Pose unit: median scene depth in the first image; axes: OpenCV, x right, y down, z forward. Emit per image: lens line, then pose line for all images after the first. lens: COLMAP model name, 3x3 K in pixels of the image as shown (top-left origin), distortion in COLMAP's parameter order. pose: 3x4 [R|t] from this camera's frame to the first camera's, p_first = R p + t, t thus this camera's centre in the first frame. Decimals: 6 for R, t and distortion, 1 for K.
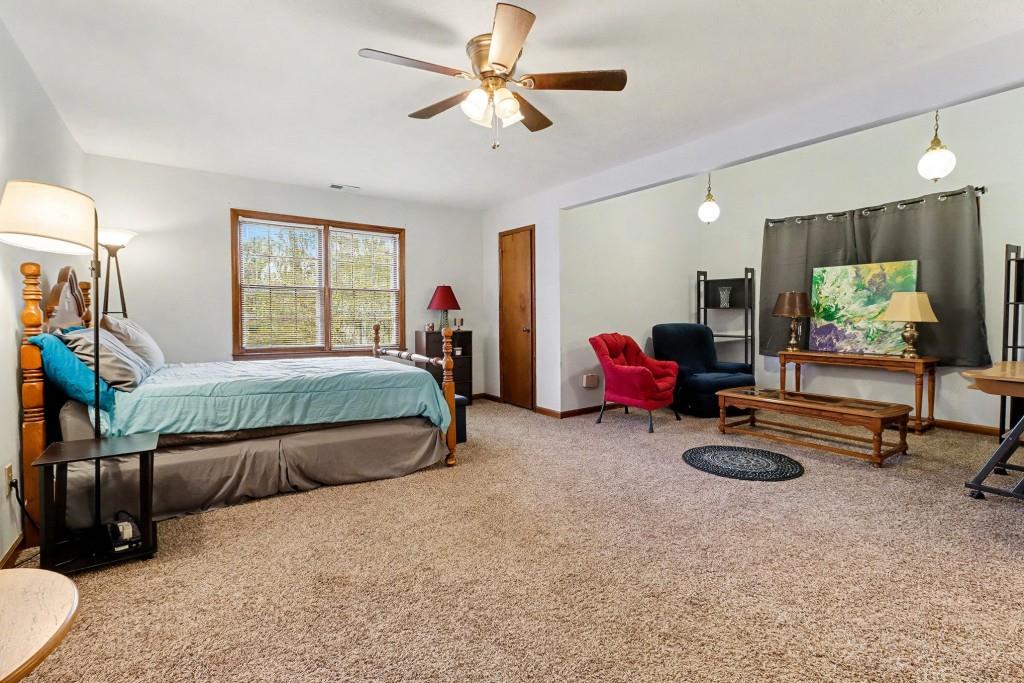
lens RADIAL K [[474.6, 0, 516.2], [0, 474.6, 327.2], [0, 0, 1]] dist [-0.043555, 0.025547]
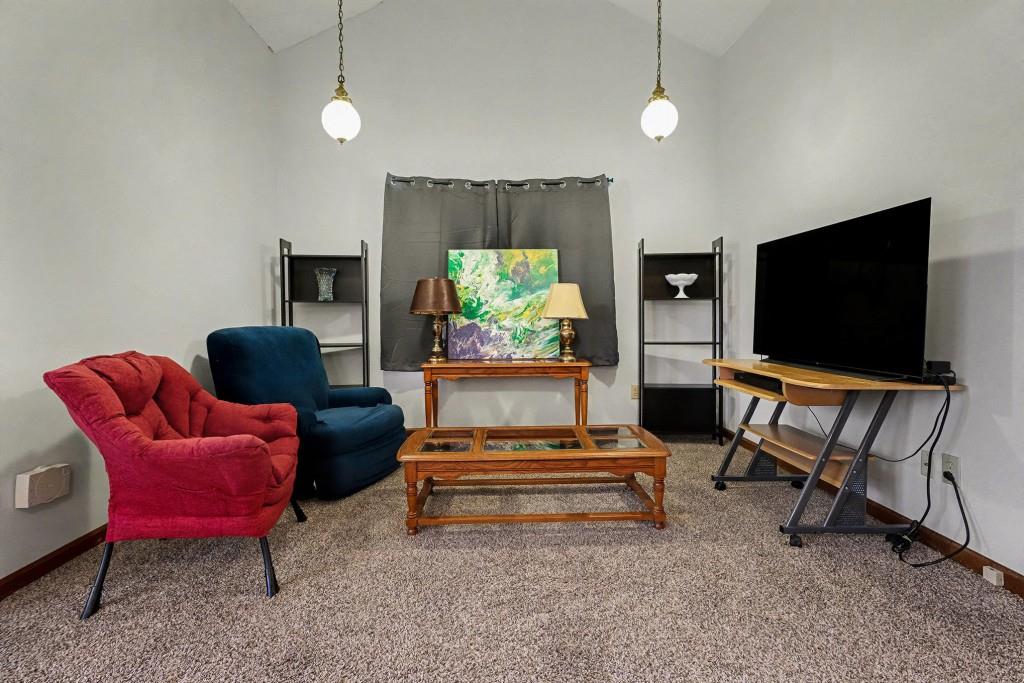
lens RADIAL K [[474.6, 0, 516.2], [0, 474.6, 327.2], [0, 0, 1]] dist [-0.043555, 0.025547]
pose [[0.546921, -0.016983, 0.837012, 0.058213], [0.026633, 0.999641, 0.002880, -0.000847], [-0.836761, 0.020717, 0.547177, 0.520352]]
